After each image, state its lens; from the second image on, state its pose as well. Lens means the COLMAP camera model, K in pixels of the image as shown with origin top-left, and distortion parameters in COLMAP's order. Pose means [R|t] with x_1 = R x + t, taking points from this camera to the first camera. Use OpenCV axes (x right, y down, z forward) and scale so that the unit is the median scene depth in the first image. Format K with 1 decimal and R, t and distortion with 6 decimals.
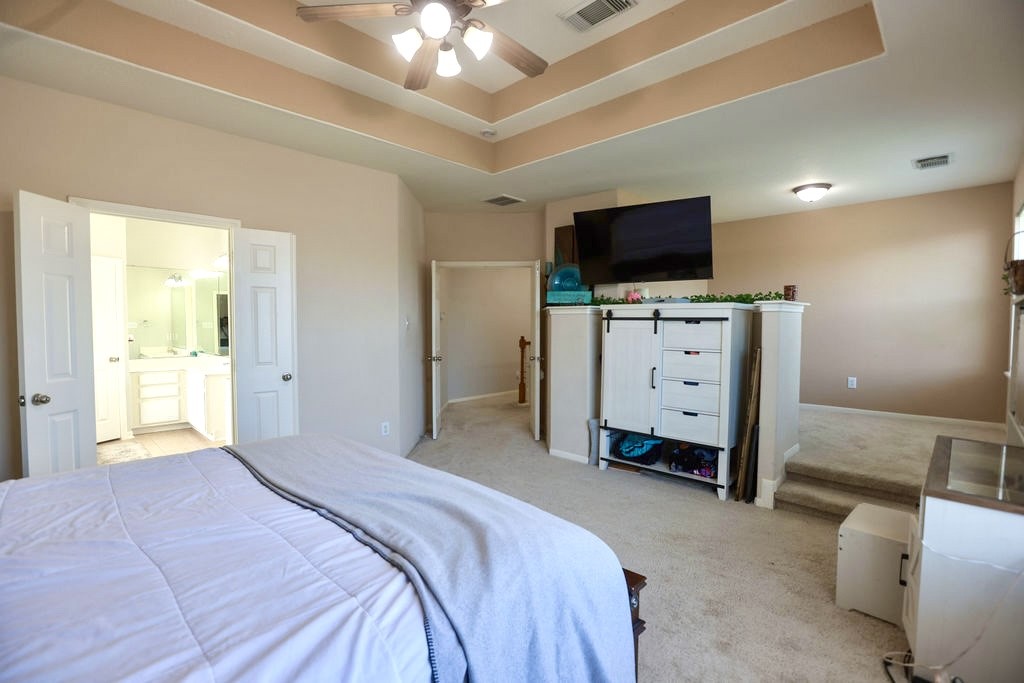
lens RADIAL K [[471.9, 0, 512.5], [0, 471.9, 344.7], [0, 0, 1]] dist [-0.029026, 0.005058]
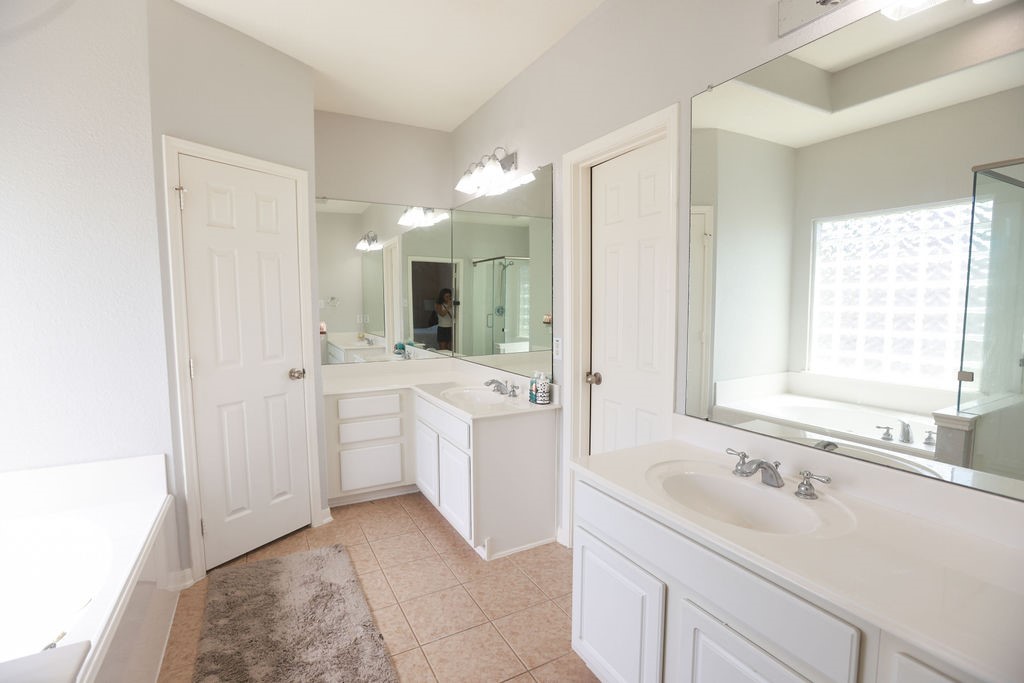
lens RADIAL K [[471.9, 0, 506.9], [0, 471.9, 340.7], [0, 0, 1]] dist [-0.029026, 0.005058]
pose [[0.957257, 0.018714, -0.288634, -0.441658], [-0.006458, 0.999039, 0.043355, -0.025211], [0.289168, -0.039638, 0.956457, 0.516229]]
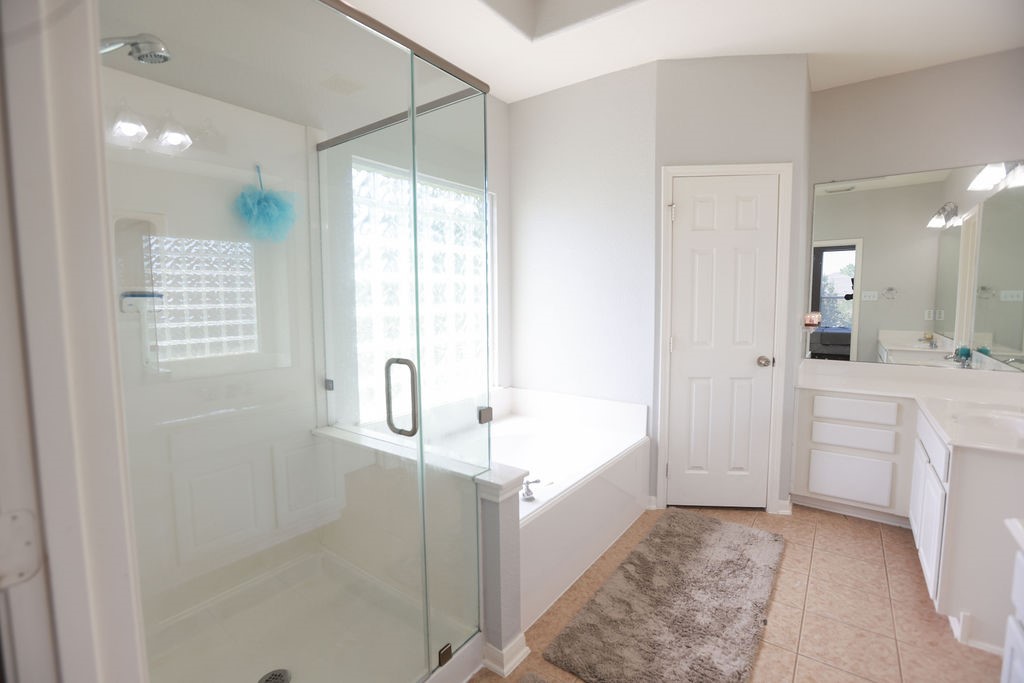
lens RADIAL K [[471.9, 0, 493.6], [0, 471.9, 339.7], [0, 0, 1]] dist [-0.029026, 0.005058]
pose [[0.131229, 0.083570, -0.987823, -0.336826], [-0.032354, 0.996271, 0.079987, -0.022733], [0.990824, 0.021463, 0.133444, 0.554791]]
